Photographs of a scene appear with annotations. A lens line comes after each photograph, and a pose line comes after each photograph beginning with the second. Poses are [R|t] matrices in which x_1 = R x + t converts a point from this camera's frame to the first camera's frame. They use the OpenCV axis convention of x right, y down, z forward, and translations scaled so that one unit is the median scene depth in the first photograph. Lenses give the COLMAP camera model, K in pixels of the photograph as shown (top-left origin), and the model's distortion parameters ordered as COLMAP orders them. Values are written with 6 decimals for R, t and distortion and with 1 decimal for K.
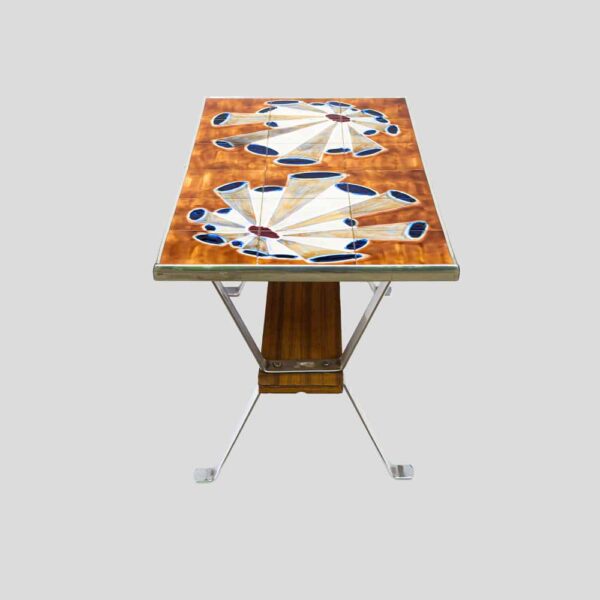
lens RADIAL K [[966.6, 0, 300.0], [0, 966.6, 300.0], [0, 0, 1]] dist [0.000227, -0.013439]
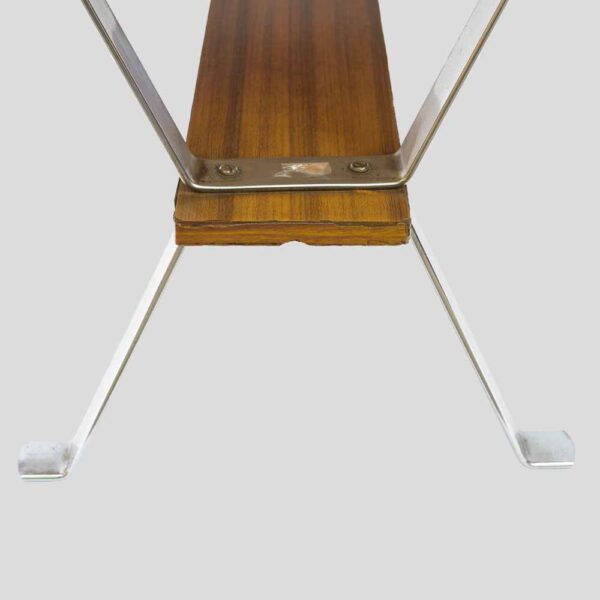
lens RADIAL K [[1372.1, 0, 300.0], [0, 1372.1, 300.0], [0, 0, 1]] dist [0.017359, 0.532139]
pose [[0.999882, -0.008630, 0.012696, -0.003019], [0.007142, 0.993580, 0.112903, 0.057248], [-0.013589, -0.112799, 0.993525, 0.472850]]
